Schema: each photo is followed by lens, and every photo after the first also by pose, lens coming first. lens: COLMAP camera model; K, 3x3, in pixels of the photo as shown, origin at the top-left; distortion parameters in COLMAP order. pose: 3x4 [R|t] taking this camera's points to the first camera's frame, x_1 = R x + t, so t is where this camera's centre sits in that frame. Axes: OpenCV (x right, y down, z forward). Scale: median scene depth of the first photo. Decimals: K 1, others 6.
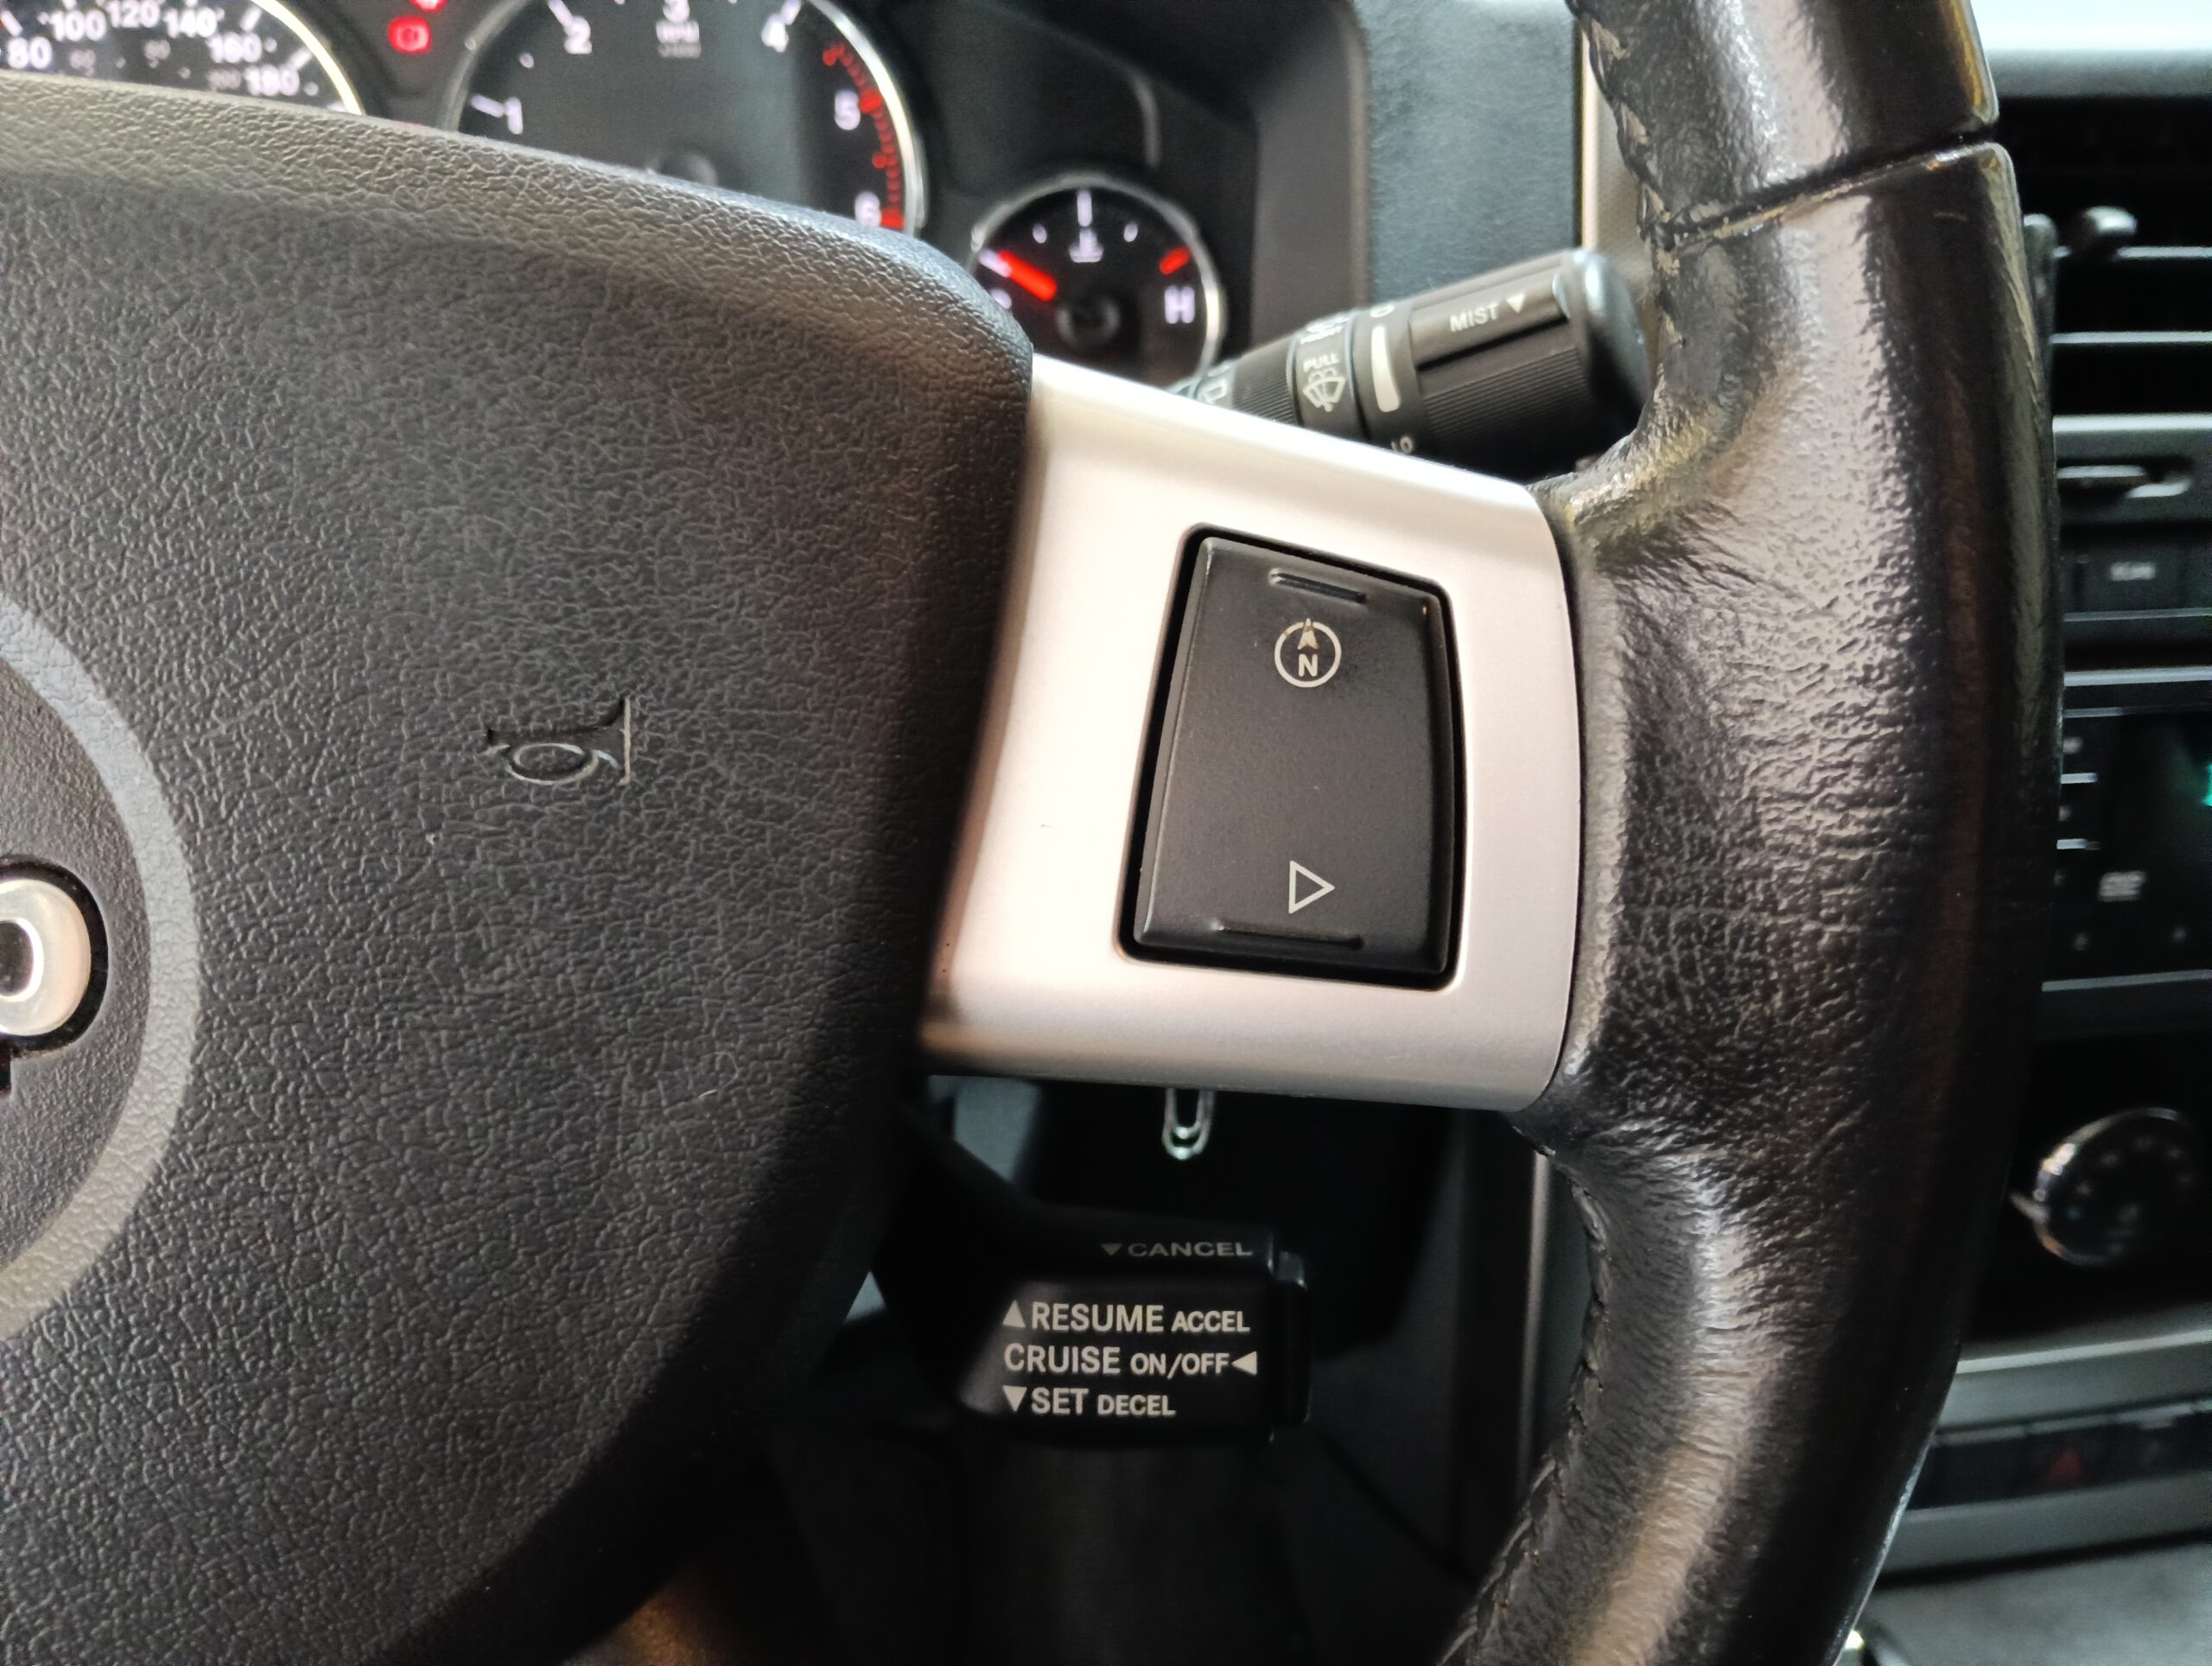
lens RADIAL K [[1859.3, 0, 1144.5], [0, 1859.3, 791.9], [0, 0, 1]] dist [-0.061366, -0.003401]
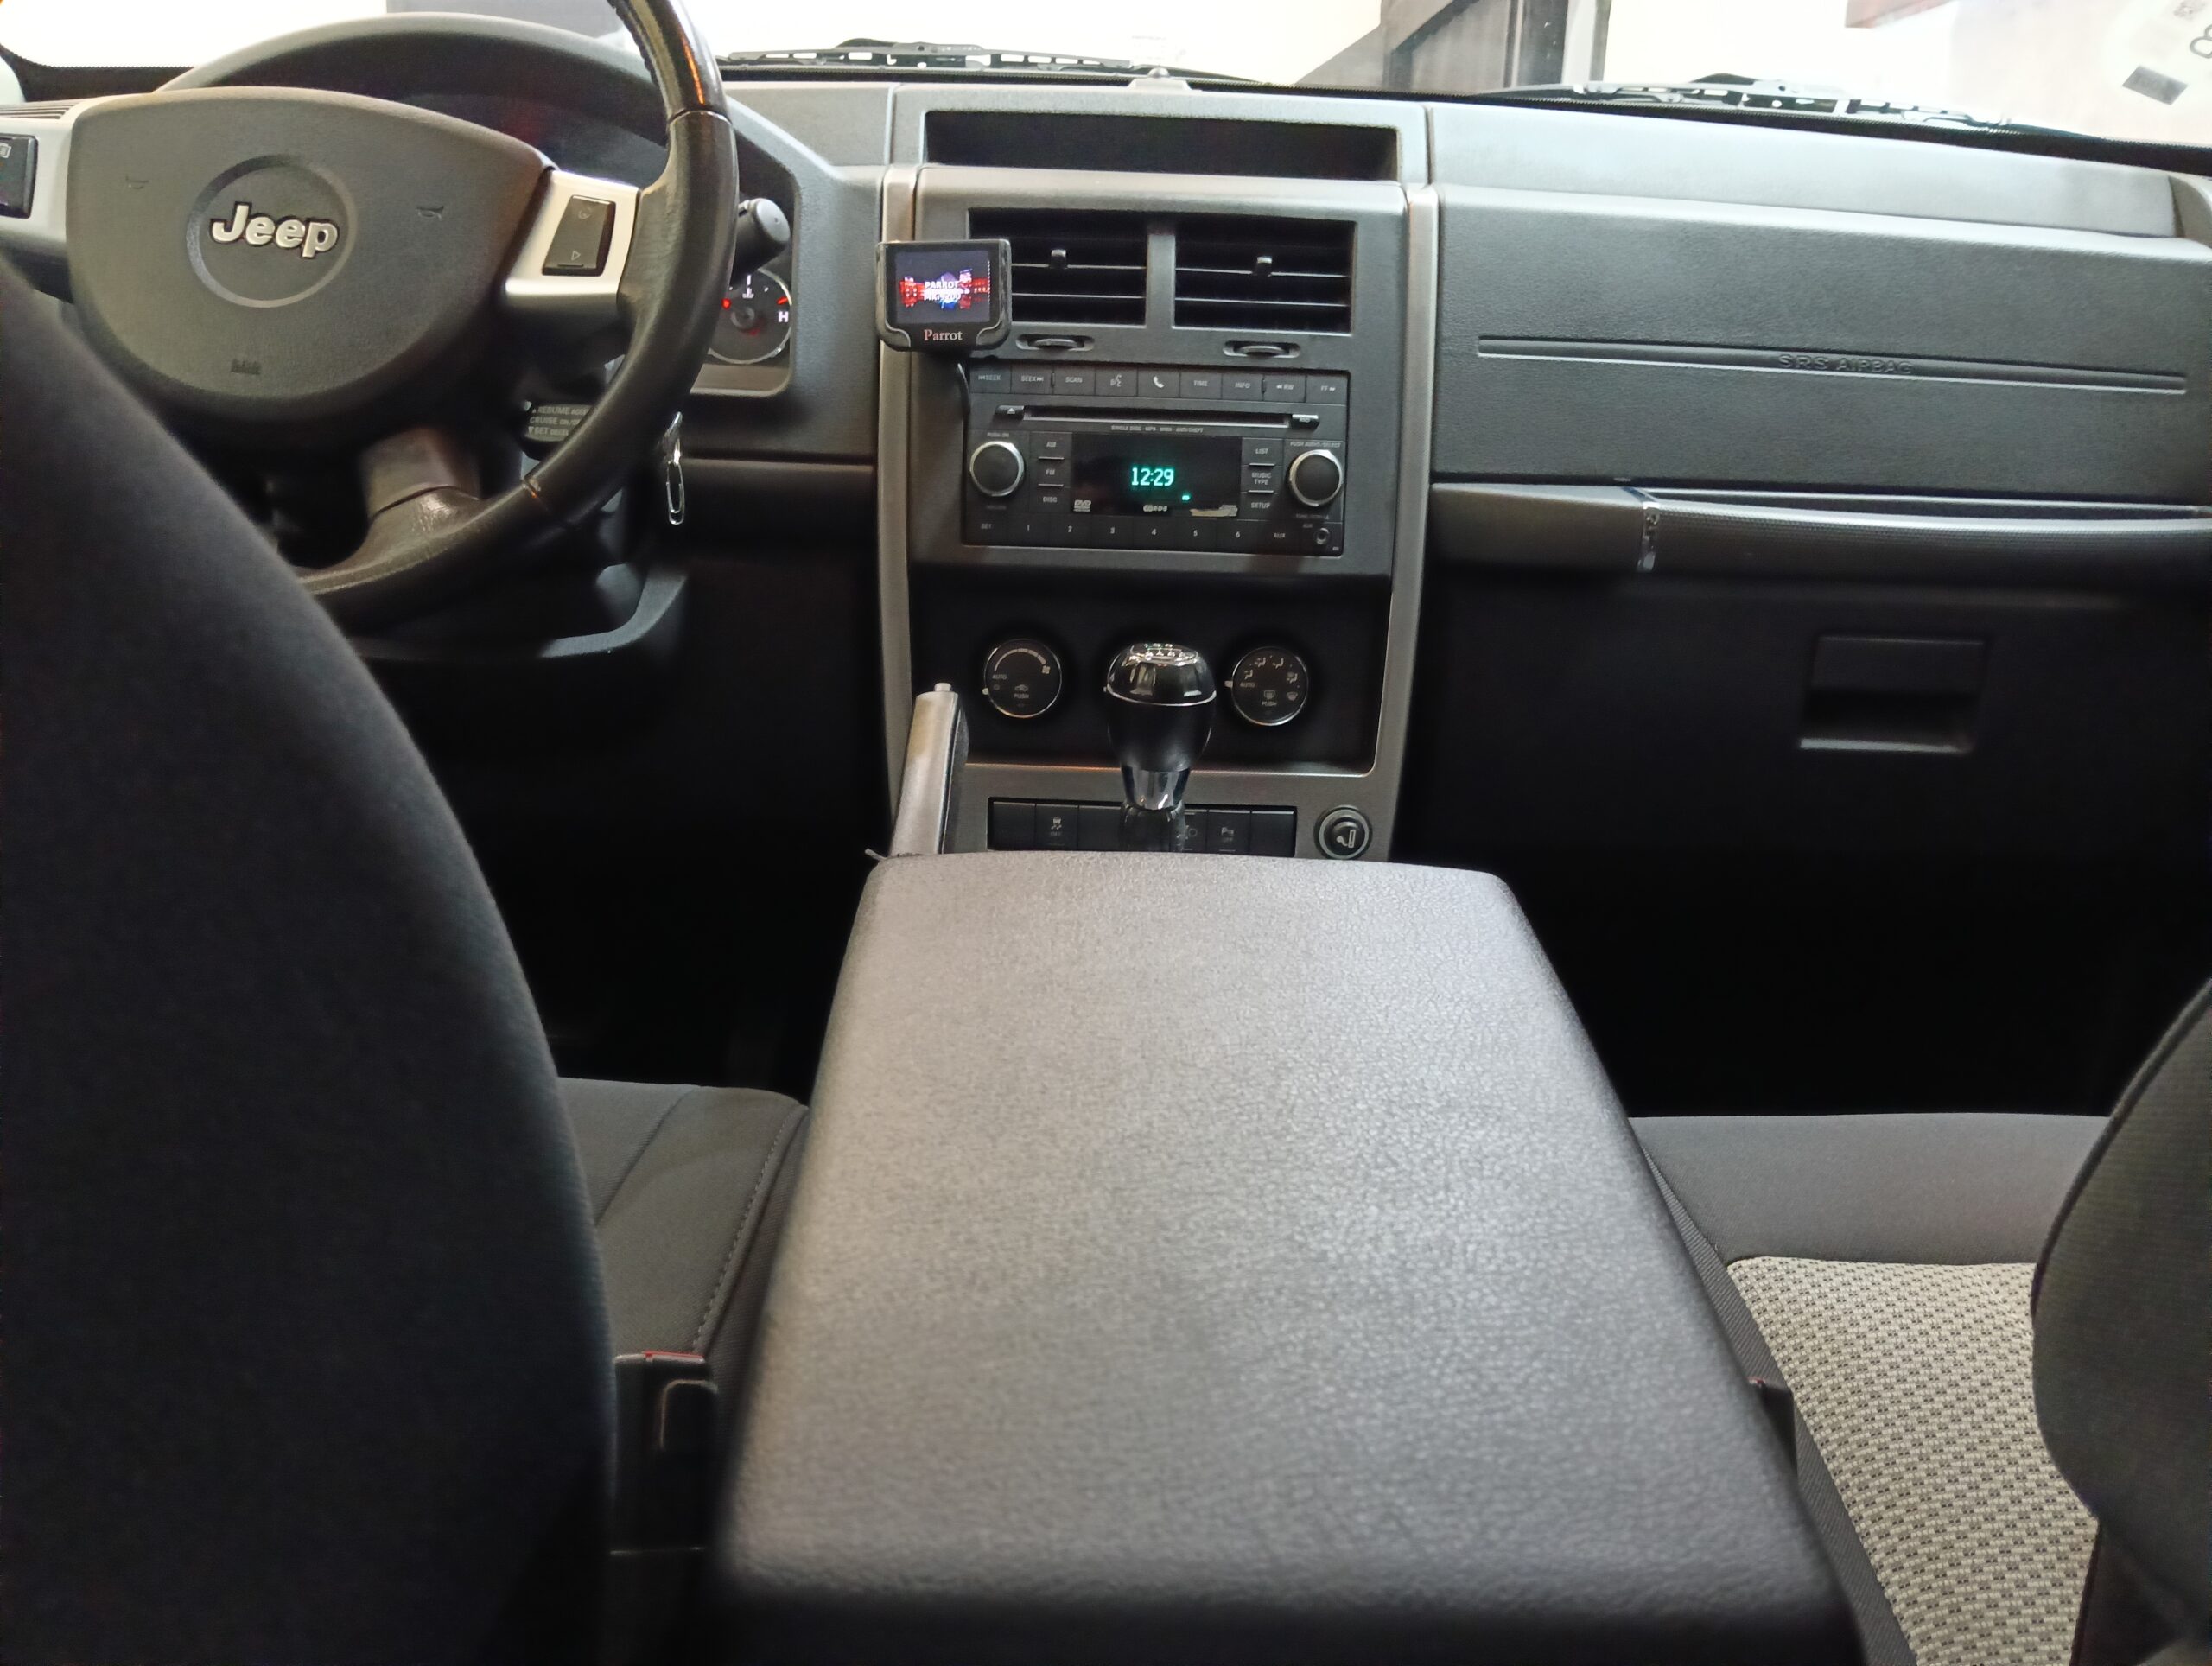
lens RADIAL K [[1748.4, 0, 1109.8], [0, 1748.4, 875.6], [0, 0, 1]] dist [0.066623, -0.094395]
pose [[0.985570, 0.056206, -0.159665, 1.521245], [-0.089361, 0.973872, -0.208777, 1.629480], [0.143759, 0.220032, 0.964842, -1.896443]]
